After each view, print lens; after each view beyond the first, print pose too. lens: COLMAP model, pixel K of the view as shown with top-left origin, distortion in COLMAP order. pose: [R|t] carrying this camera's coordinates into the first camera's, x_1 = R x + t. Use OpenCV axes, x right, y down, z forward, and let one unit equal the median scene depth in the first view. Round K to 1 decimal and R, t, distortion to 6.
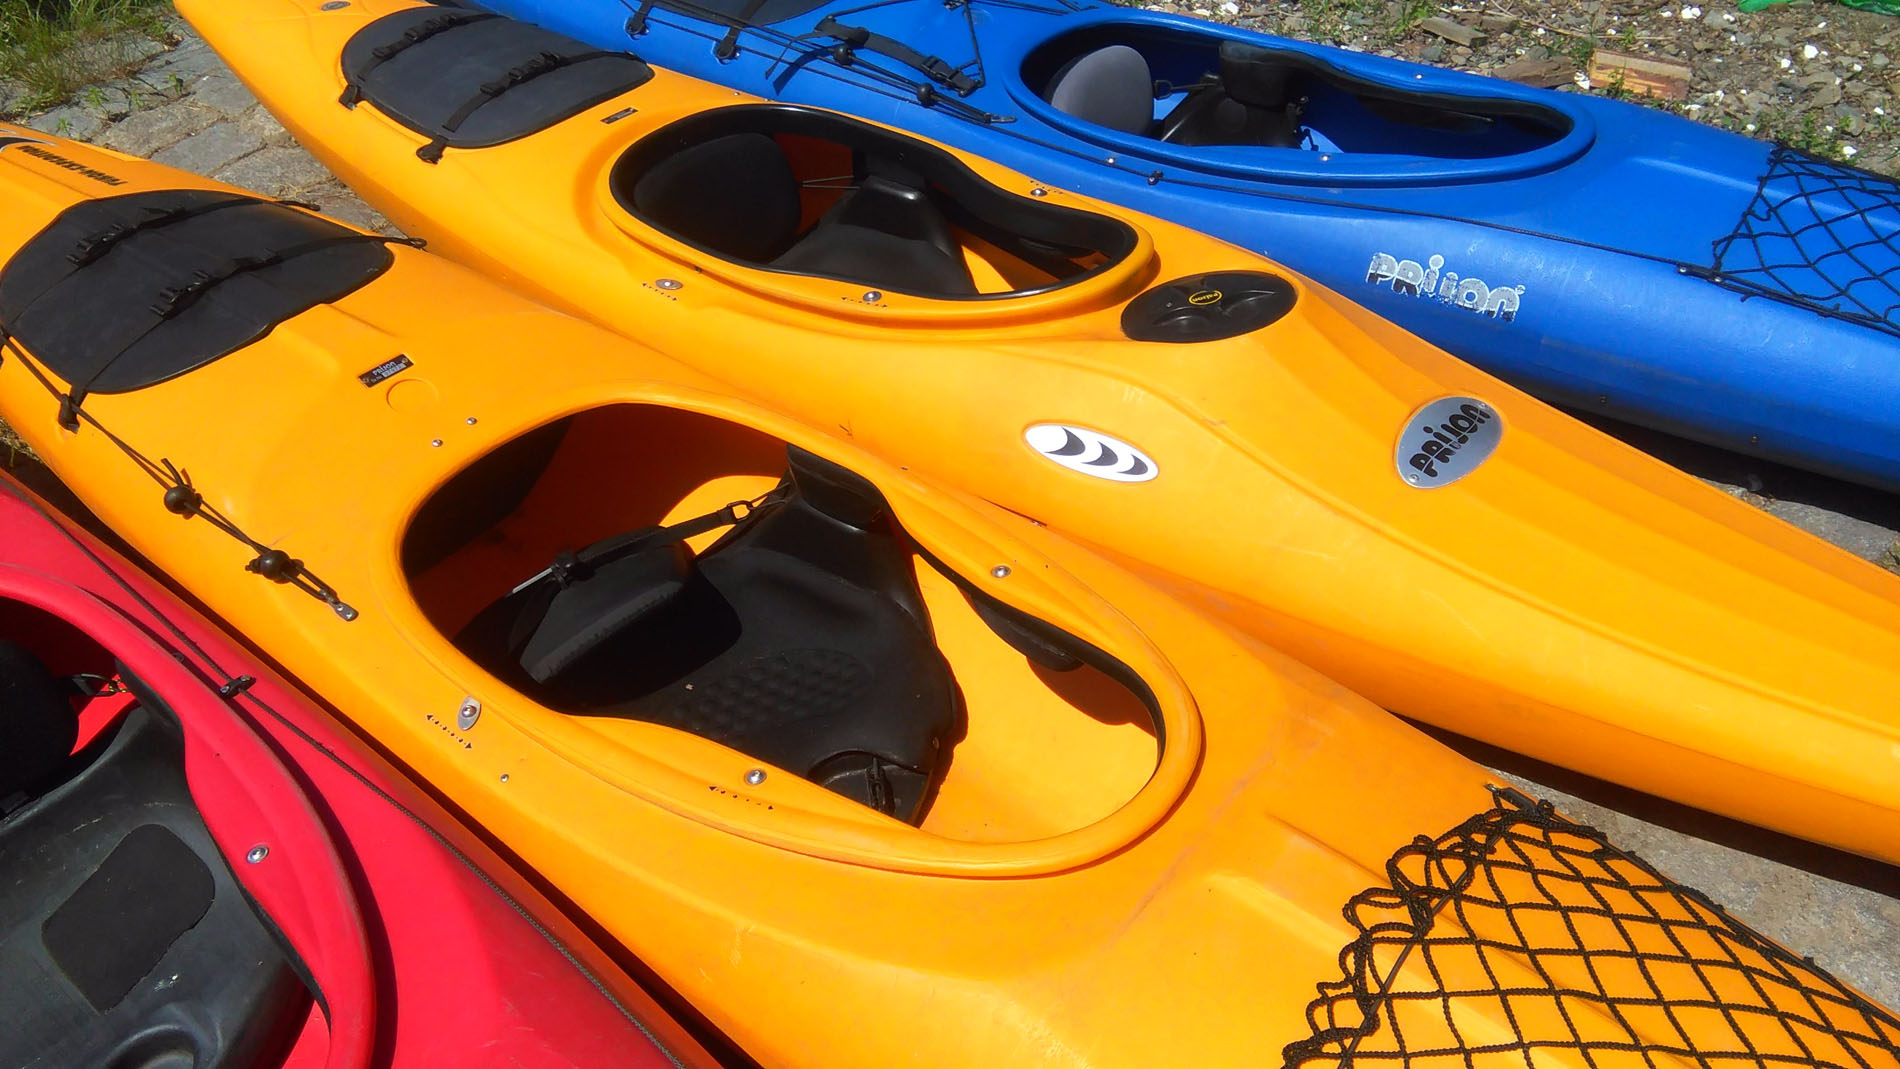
lens RADIAL K [[1542.2, 0, 950.0], [0, 1542.2, 534.5], [0, 0, 1]] dist [0.077181, -0.109782]
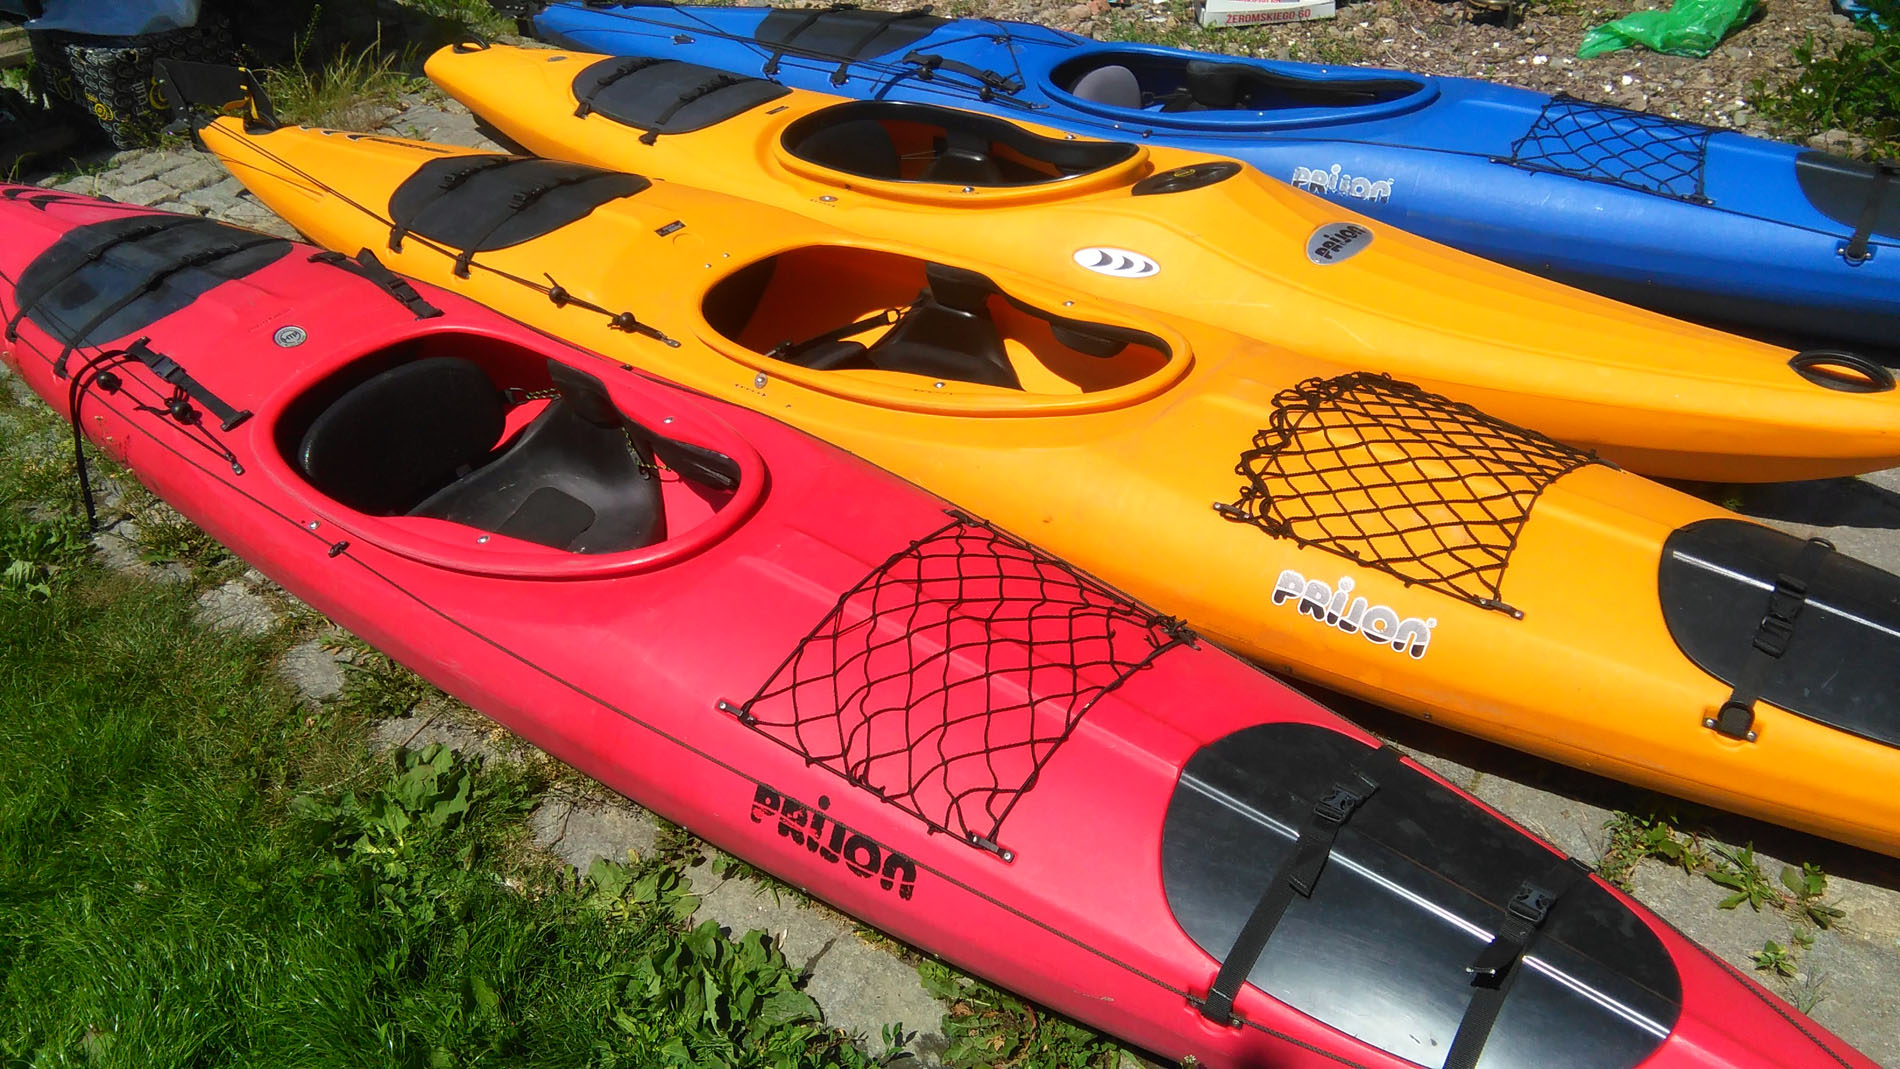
lens RADIAL K [[1534.3, 0, 950.0], [0, 1534.3, 534.5], [0, 0, 1]] dist [0.096728, -0.148342]
pose [[0.999559, -0.028585, 0.008025, -0.088600], [0.029282, 0.993803, -0.107227, 0.342339], [-0.004911, 0.107415, 0.994202, -0.477536]]
